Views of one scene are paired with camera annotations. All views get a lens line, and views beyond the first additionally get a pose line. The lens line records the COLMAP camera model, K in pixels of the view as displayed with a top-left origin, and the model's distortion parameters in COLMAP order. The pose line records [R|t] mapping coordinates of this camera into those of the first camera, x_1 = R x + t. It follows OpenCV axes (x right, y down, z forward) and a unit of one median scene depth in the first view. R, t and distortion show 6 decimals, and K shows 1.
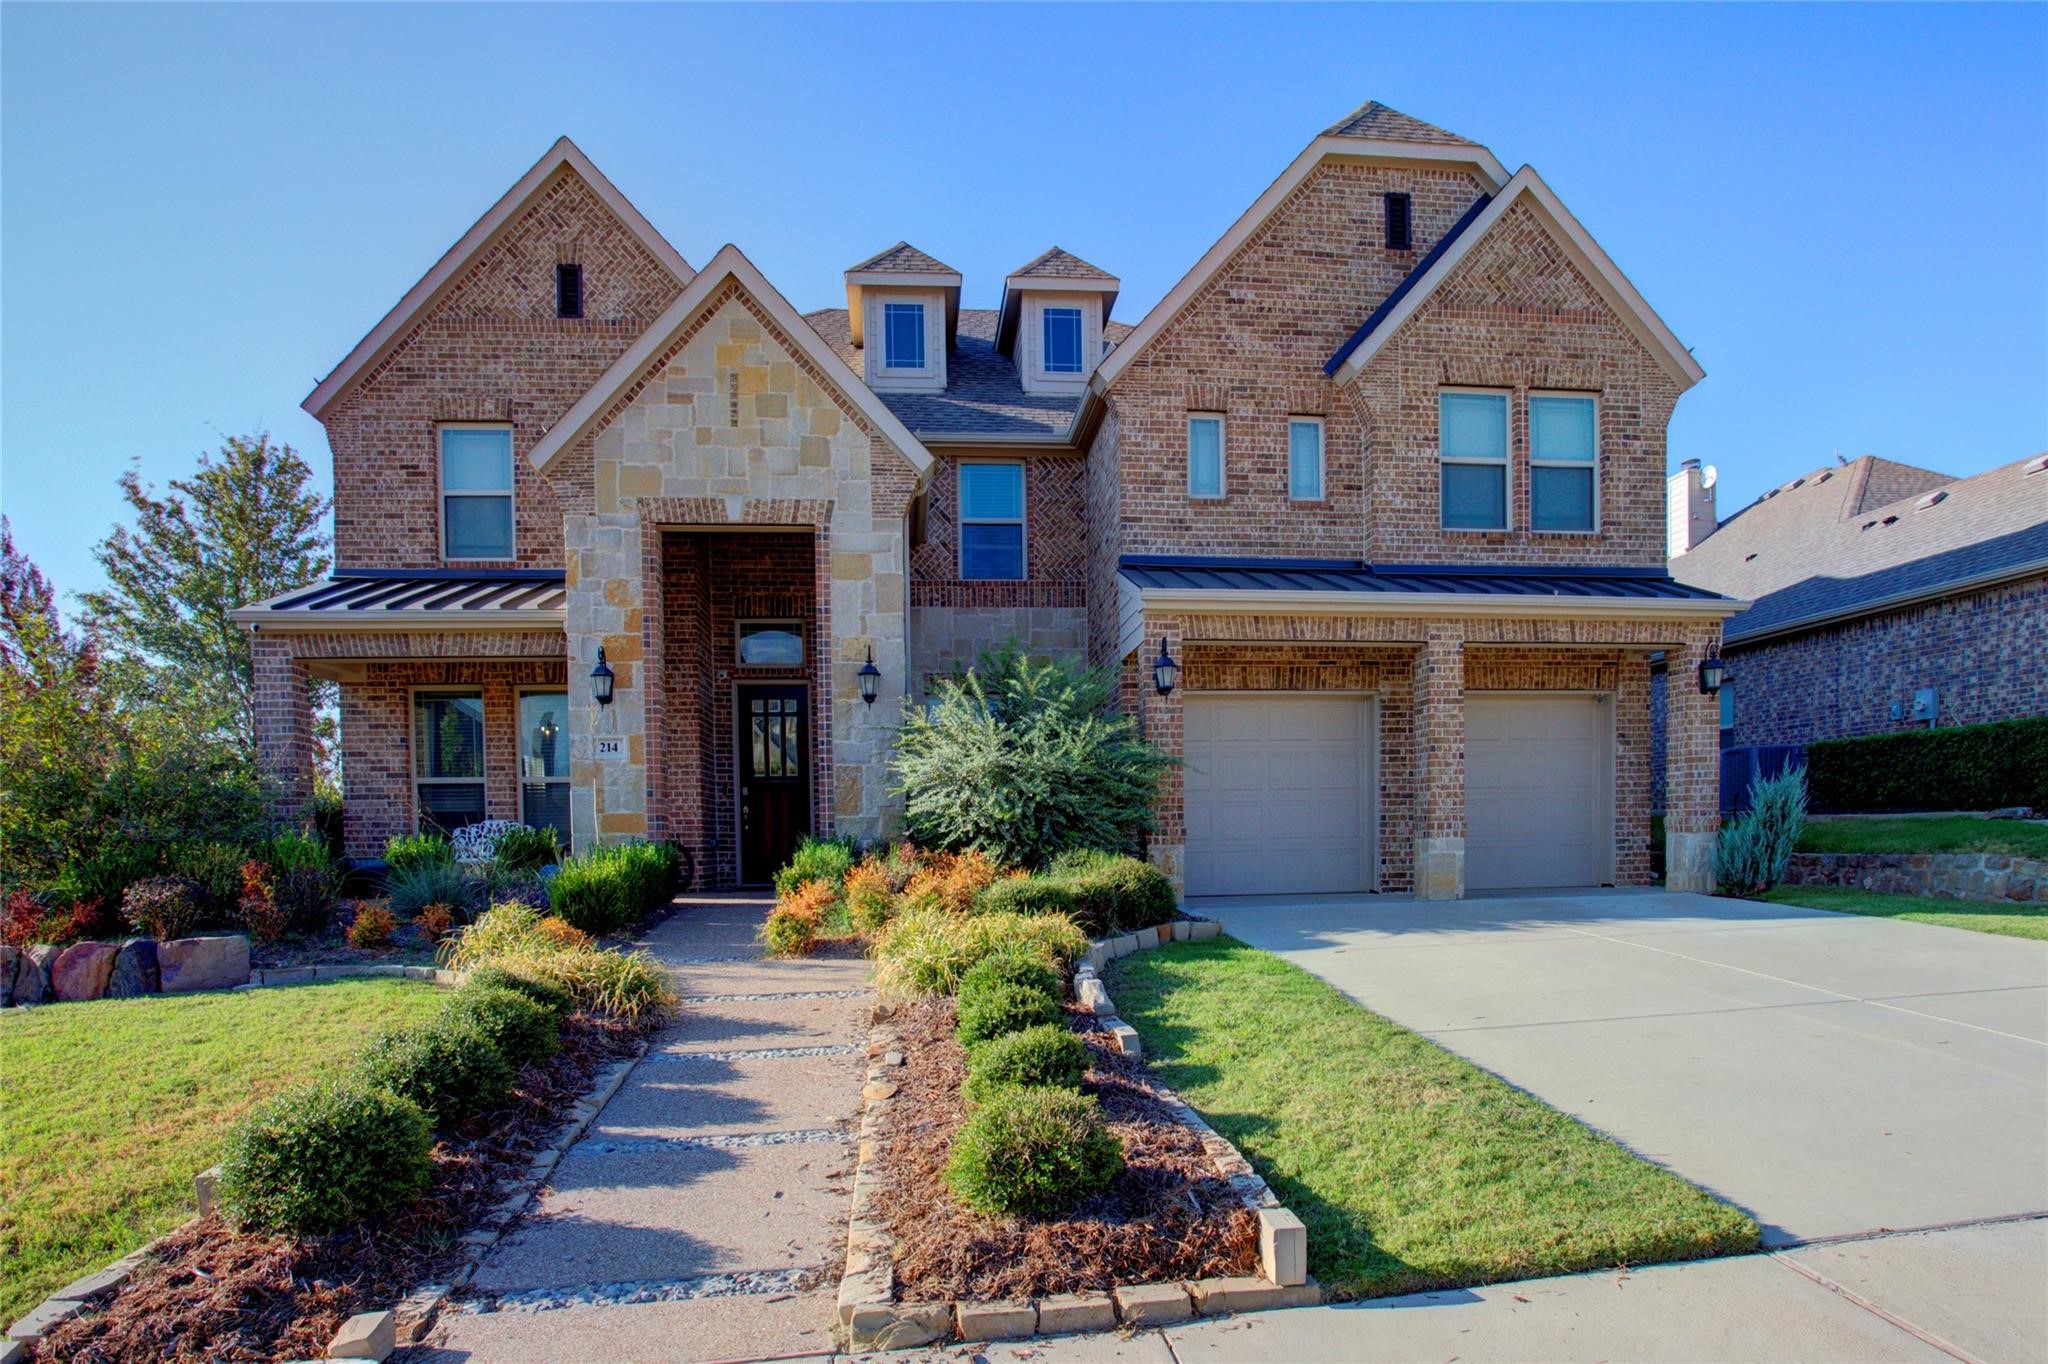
lens RADIAL K [[1206.8, 0, 1025.9], [0, 1206.8, 752.6], [0, 0, 1]] dist [-0.080977, 0.039858]
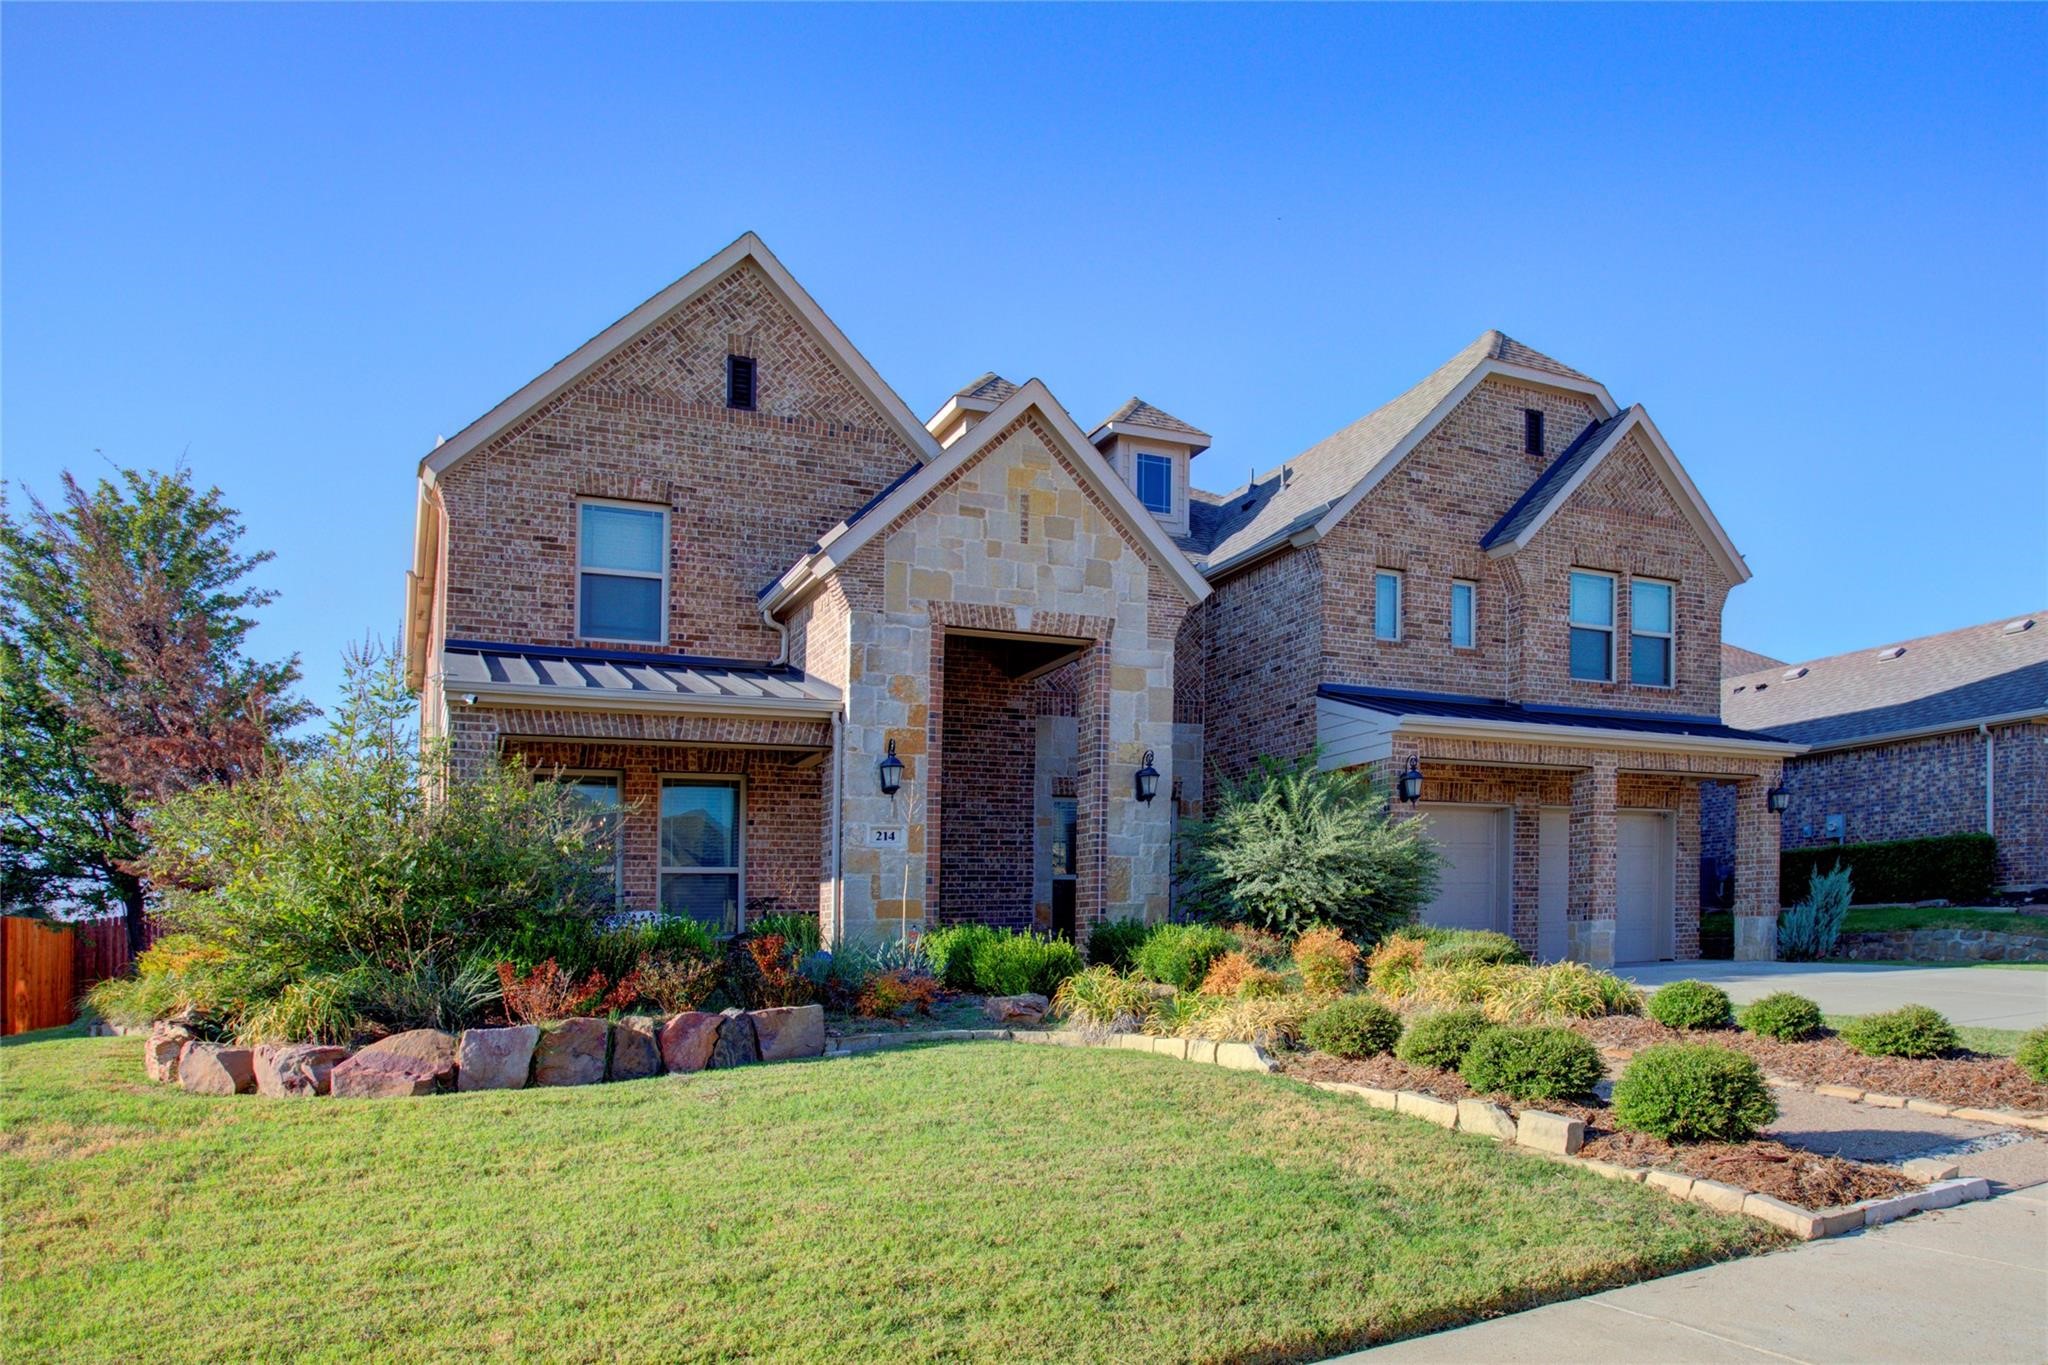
lens RADIAL K [[1231.5, 0, 1023.7], [0, 1231.5, 813.0], [0, 0, 1]] dist [-0.052313, 0.020289]
pose [[0.954357, 0.028867, 0.297270, -0.564172], [-0.015067, 0.998704, -0.048608, 0.026367], [-0.298287, 0.041911, 0.953555, -0.055993]]
